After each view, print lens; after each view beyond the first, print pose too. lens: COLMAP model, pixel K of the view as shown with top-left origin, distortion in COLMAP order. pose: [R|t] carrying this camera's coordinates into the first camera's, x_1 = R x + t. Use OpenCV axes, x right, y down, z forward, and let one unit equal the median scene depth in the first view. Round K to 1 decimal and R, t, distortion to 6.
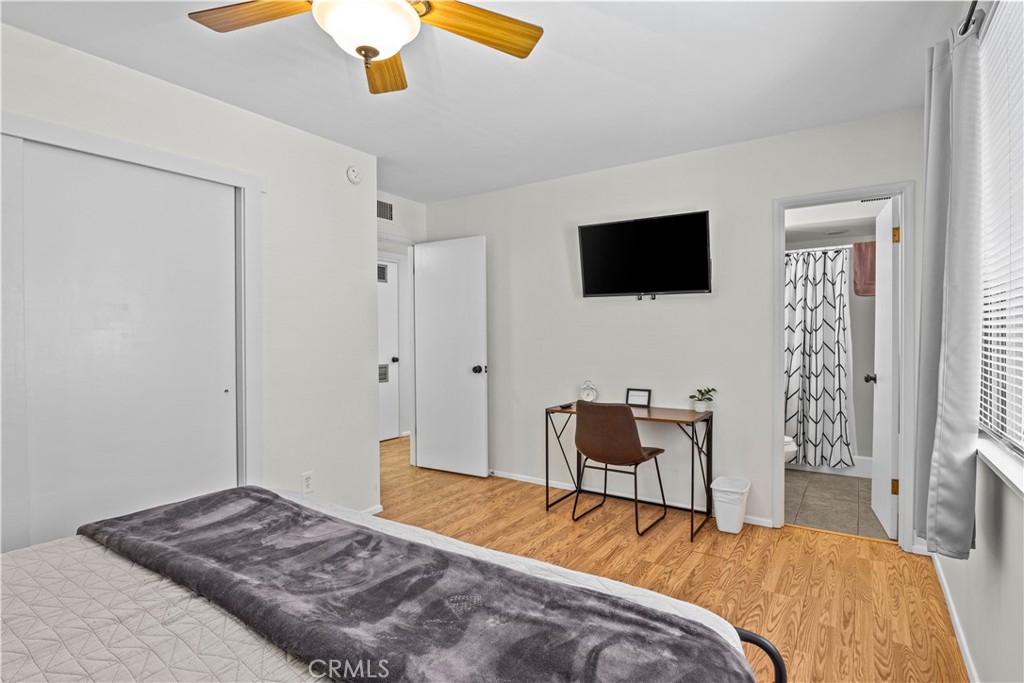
lens RADIAL K [[526.5, 0, 510.5], [0, 526.5, 341.5], [0, 0, 1]] dist [-0.003016, 0.000369]
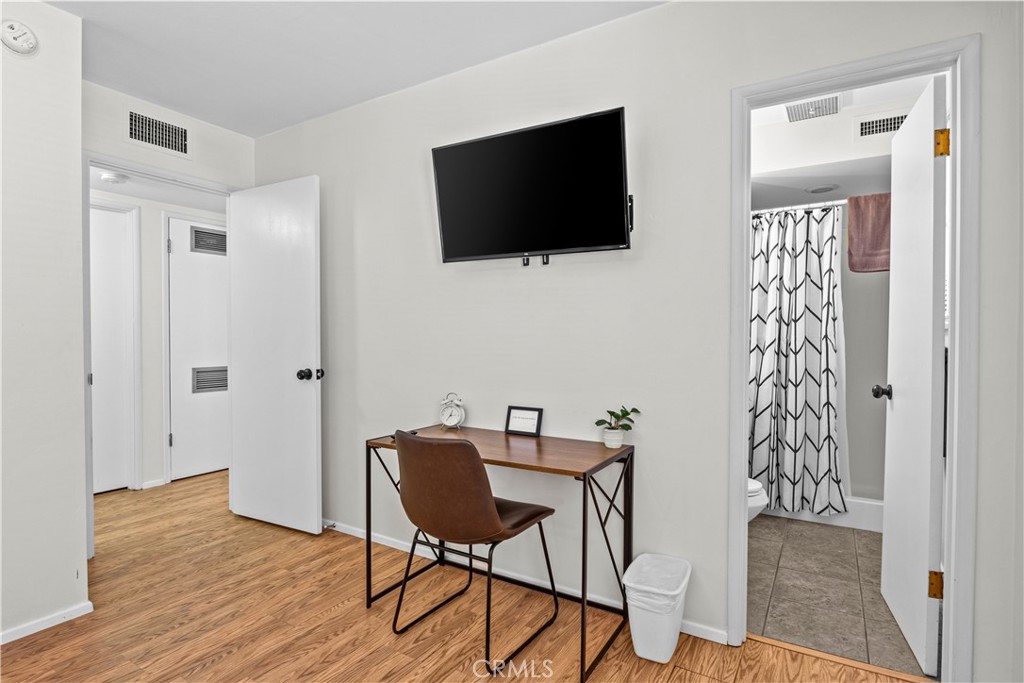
lens RADIAL K [[526.5, 0, 516.0], [0, 526.5, 345.4], [0, 0, 1]] dist [-0.003016, 0.000369]
pose [[0.998718, 0.005231, 0.050341, 0.176685], [-0.005449, 0.999976, 0.004204, 0.012119], [-0.050318, -0.004473, 0.998723, 0.325023]]
